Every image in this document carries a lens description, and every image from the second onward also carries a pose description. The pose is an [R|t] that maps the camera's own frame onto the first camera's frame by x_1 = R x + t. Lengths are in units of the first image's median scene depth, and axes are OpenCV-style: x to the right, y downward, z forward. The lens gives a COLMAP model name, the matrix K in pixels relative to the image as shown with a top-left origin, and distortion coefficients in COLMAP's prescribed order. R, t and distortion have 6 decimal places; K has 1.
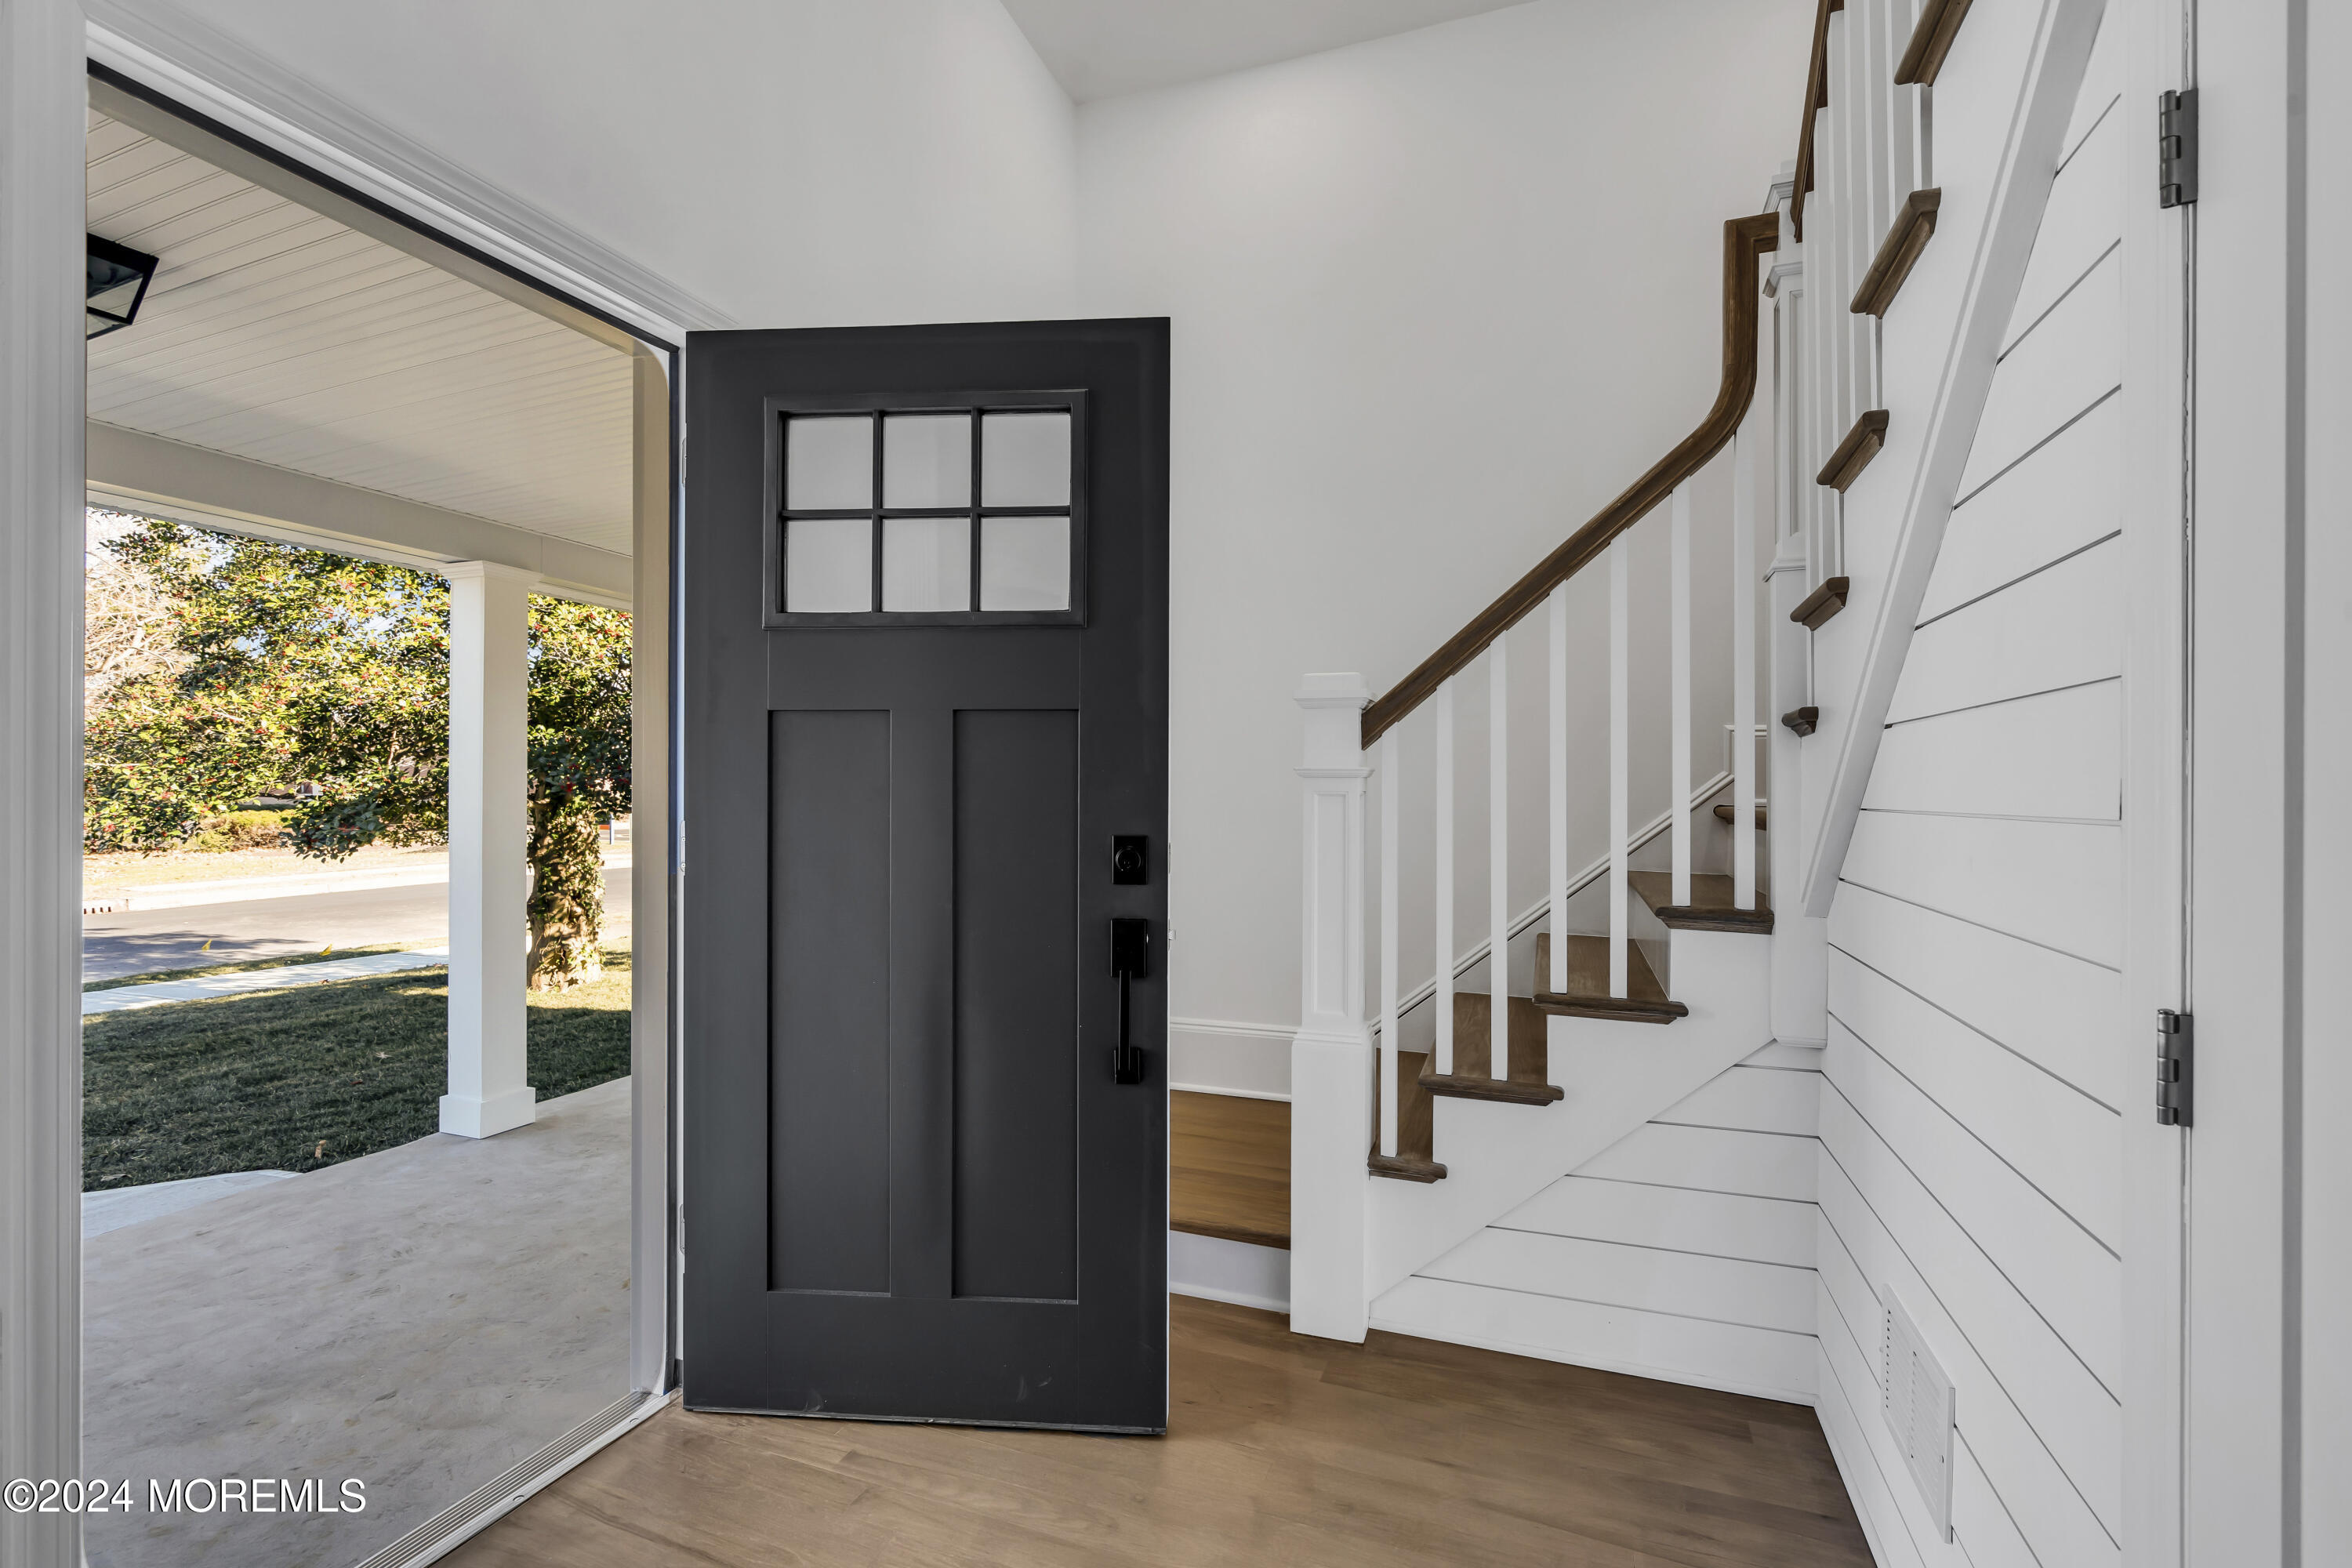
lens RADIAL K [[1064.4, 0, 1176.0], [0, 1064.4, 784.0], [0, 0, 1]] dist [-0.000968, 0.000402]
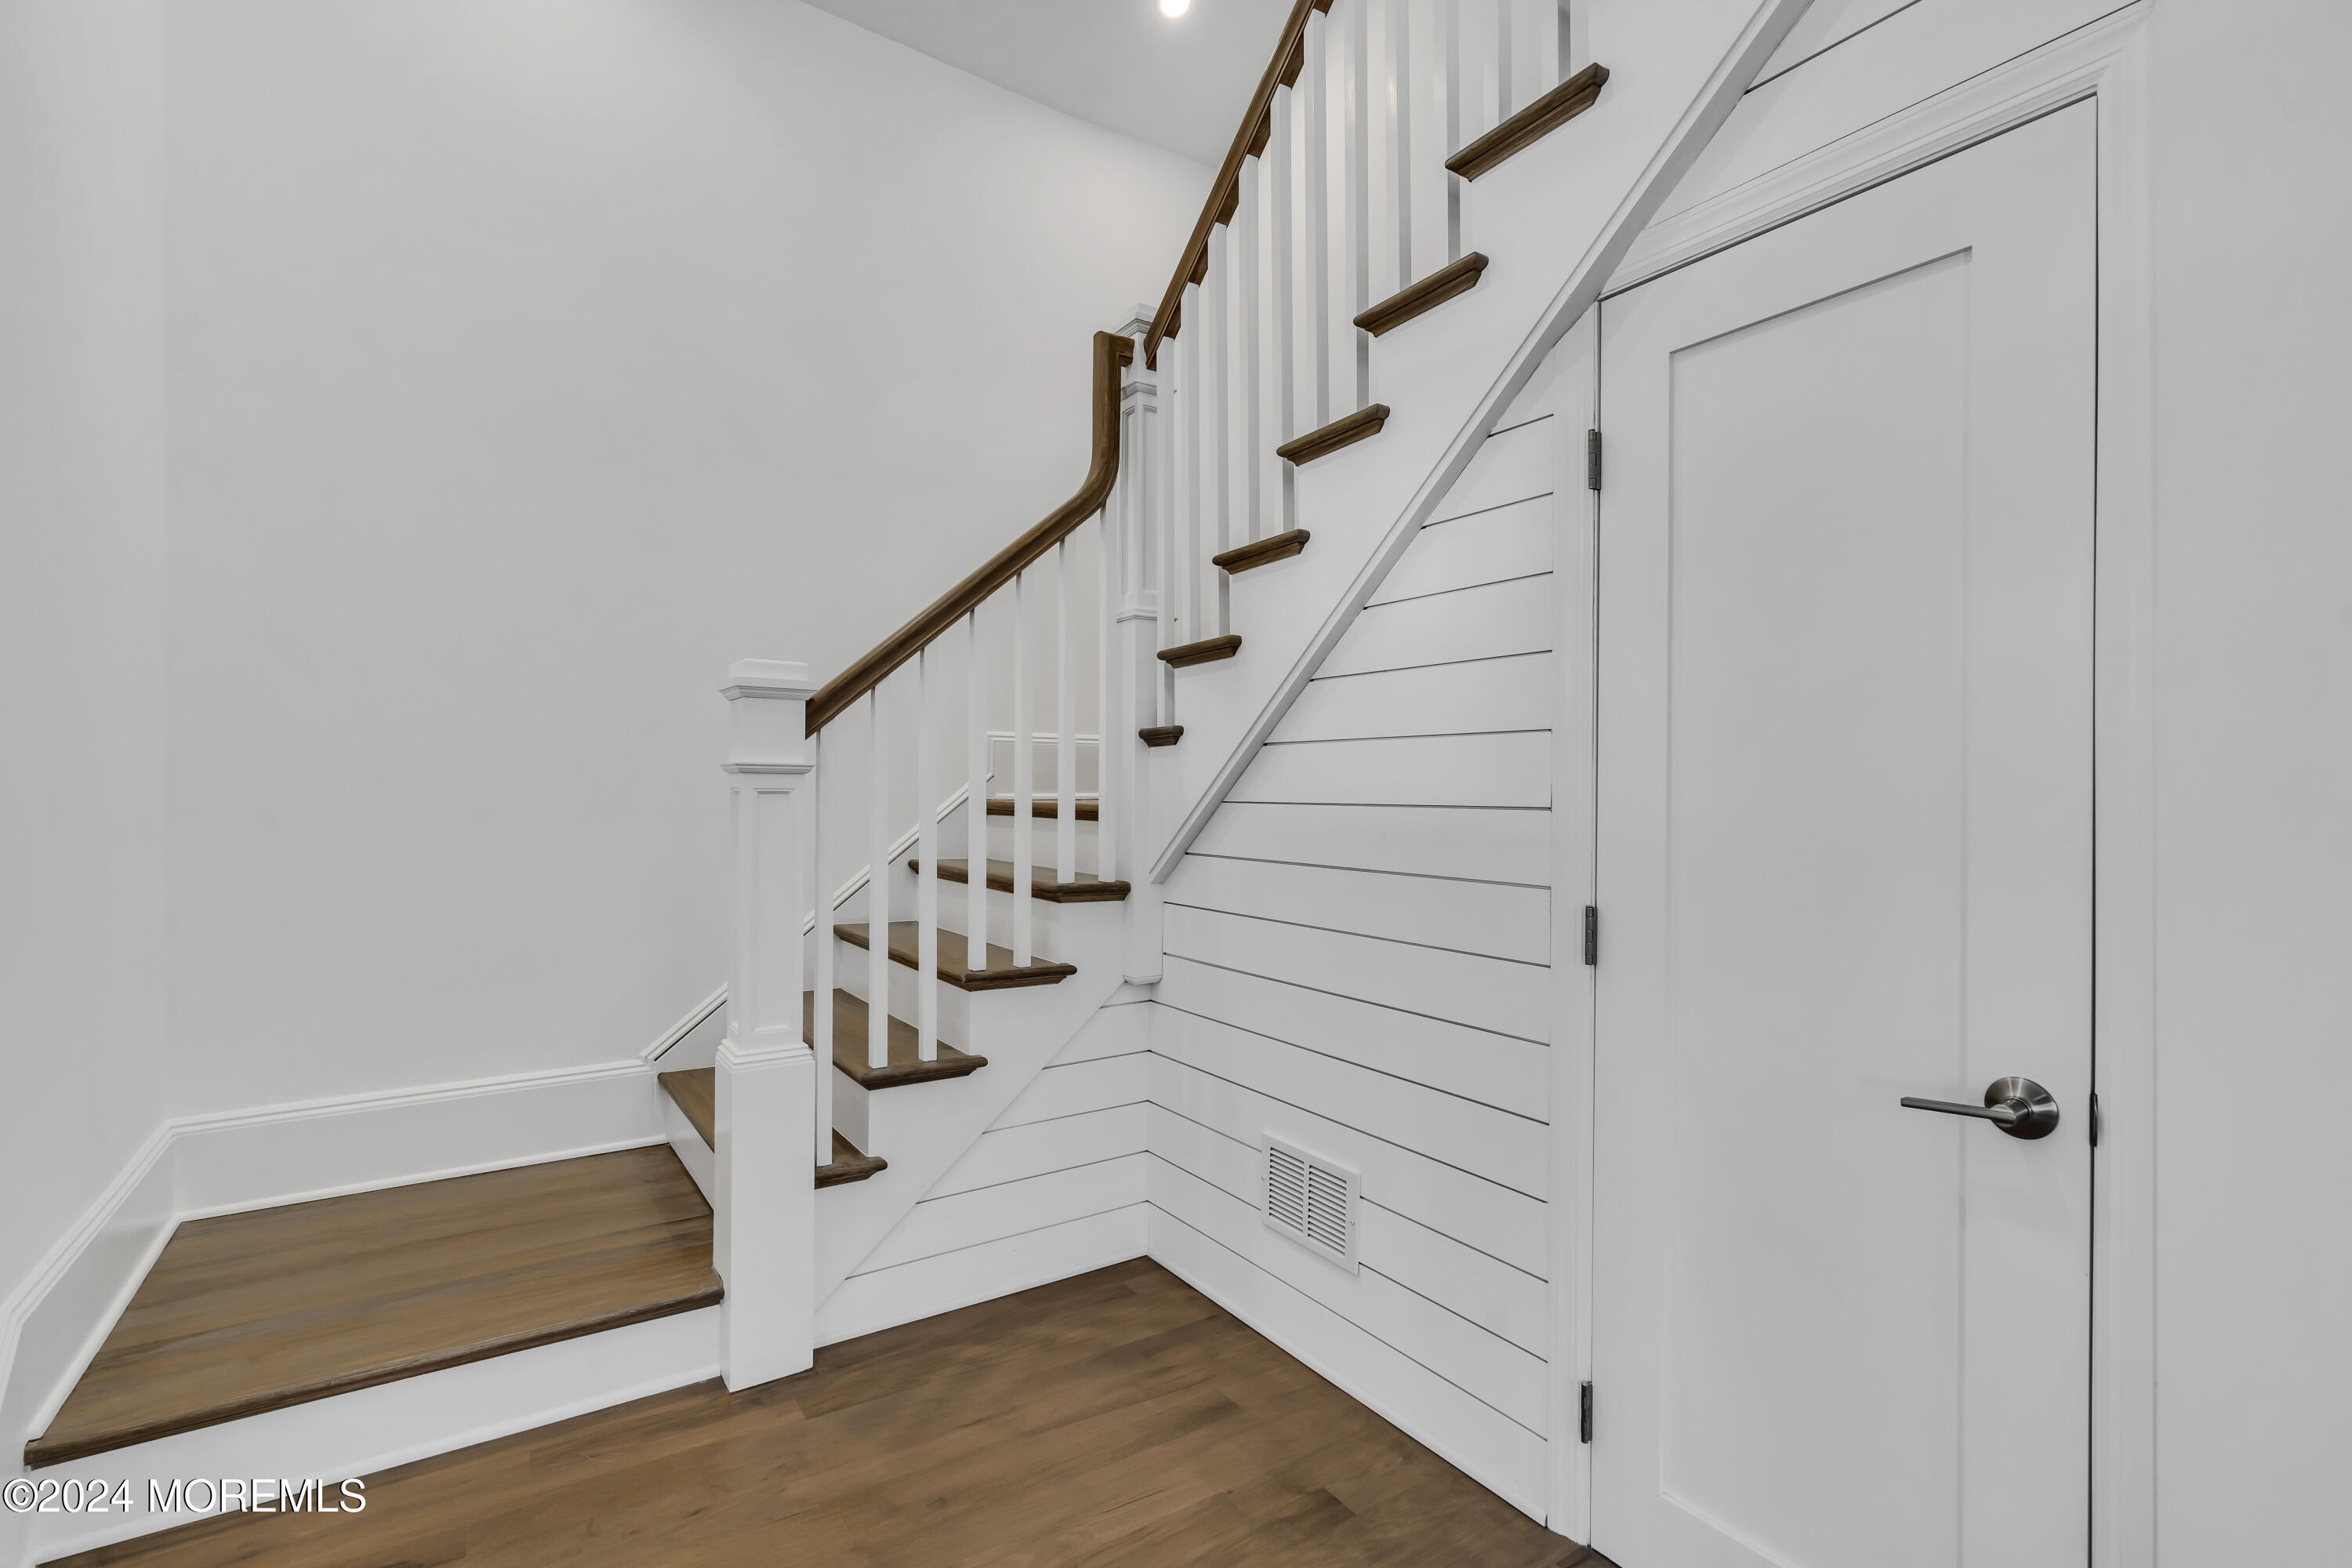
lens RADIAL K [[1064.4, 0, 1176.0], [0, 1064.4, 784.0], [0, 0, 1]] dist [-0.000968, 0.000402]
pose [[0.582951, 0.006273, 0.812483, -0.456097], [-0.010692, 0.999943, -0.000049, 0.000217], [-0.812437, -0.008659, 0.582985, 0.205394]]
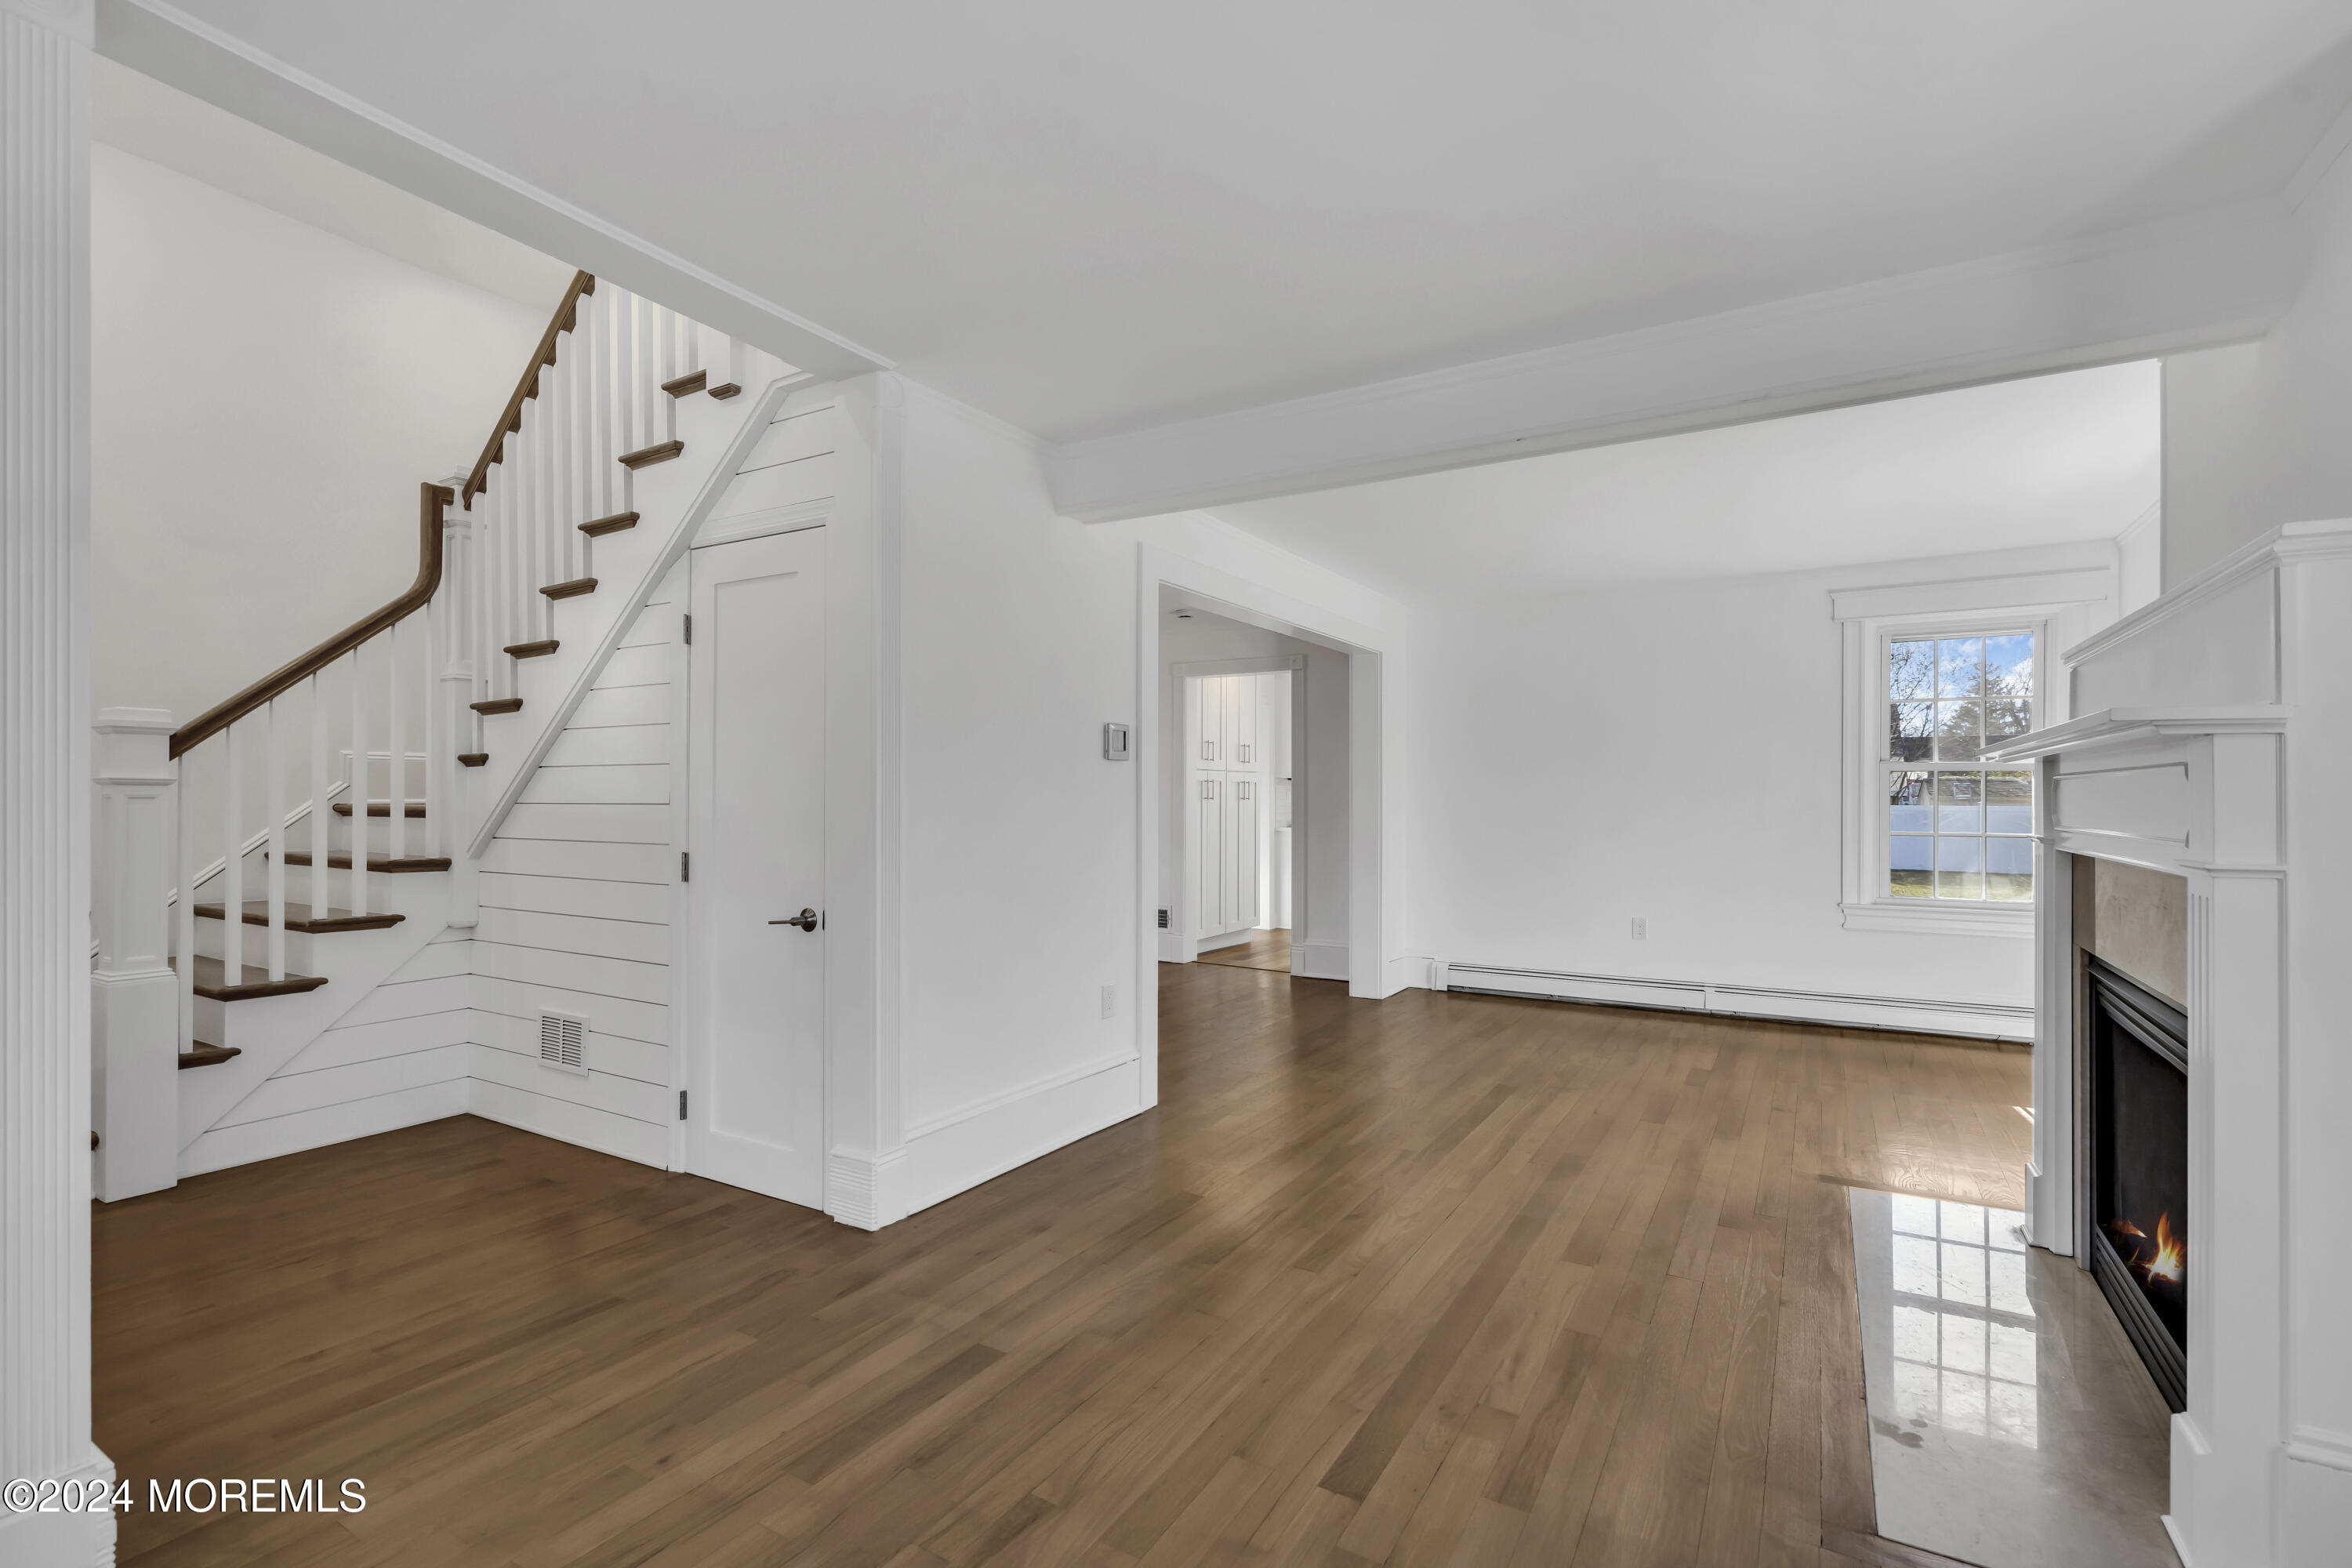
lens RADIAL K [[1080.8, 0, 1170.3], [0, 1080.8, 791.7], [0, 0, 1]] dist [-0.000078, 0.000070]
pose [[0.183689, 0.004273, 0.982975, -1.102051], [-0.008001, 0.999964, -0.002851, -0.004083], [-0.982952, -0.007341, 0.183716, -0.615586]]
